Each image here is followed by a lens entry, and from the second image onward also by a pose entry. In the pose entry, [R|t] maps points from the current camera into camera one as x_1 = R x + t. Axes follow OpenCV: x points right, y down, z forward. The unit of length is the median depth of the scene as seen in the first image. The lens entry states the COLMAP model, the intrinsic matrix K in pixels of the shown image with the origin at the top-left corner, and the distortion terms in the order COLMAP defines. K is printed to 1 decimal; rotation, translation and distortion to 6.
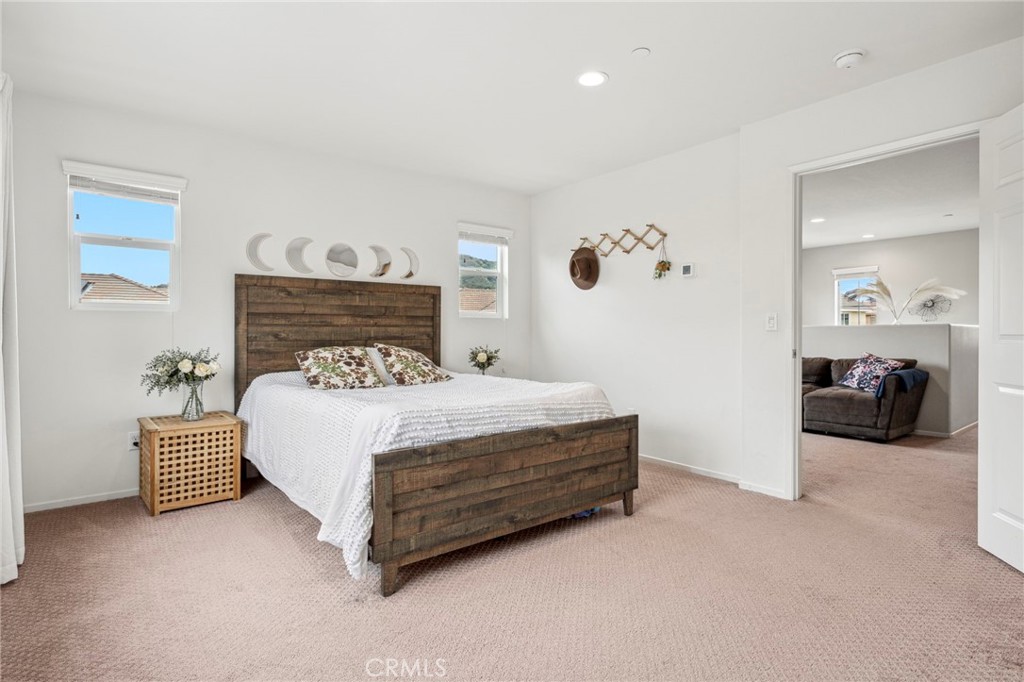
lens RADIAL K [[524.8, 0, 513.5], [0, 524.8, 330.7], [0, 0, 1]] dist [-0.003178, 0.000342]
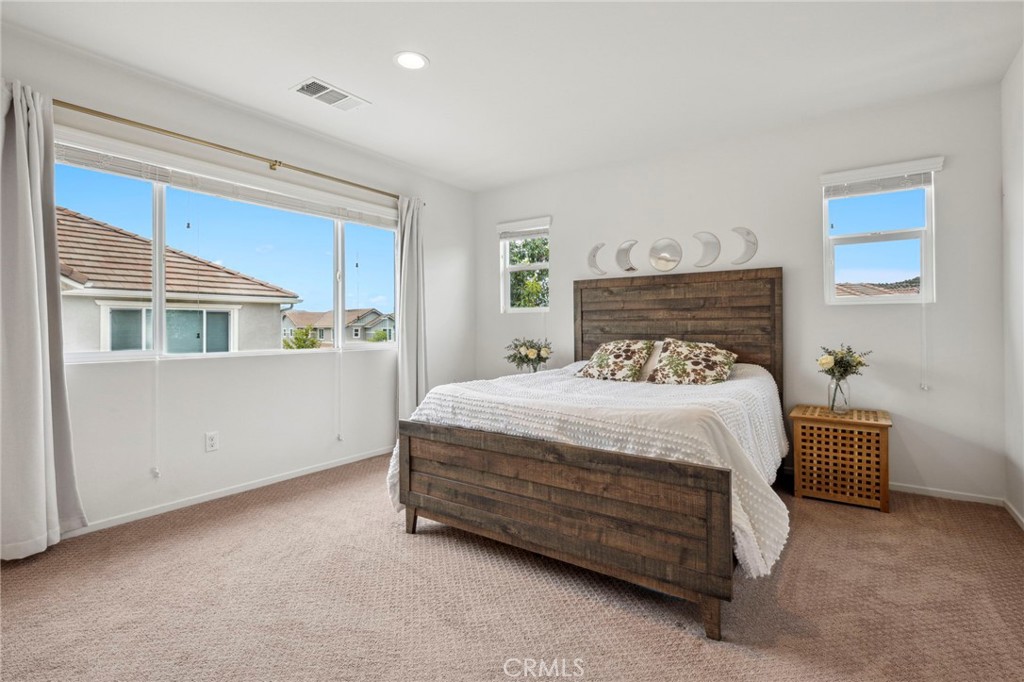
lens RADIAL K [[486.2, 0, 514.0], [0, 486.2, 324.4], [0, 0, 1]] dist [-0.000663, -0.000164]
pose [[0.285667, -0.006481, -0.958307, 0.557622], [0.006554, 0.999967, -0.004810, 0.002411], [0.958307, -0.004907, 0.285700, 0.522027]]
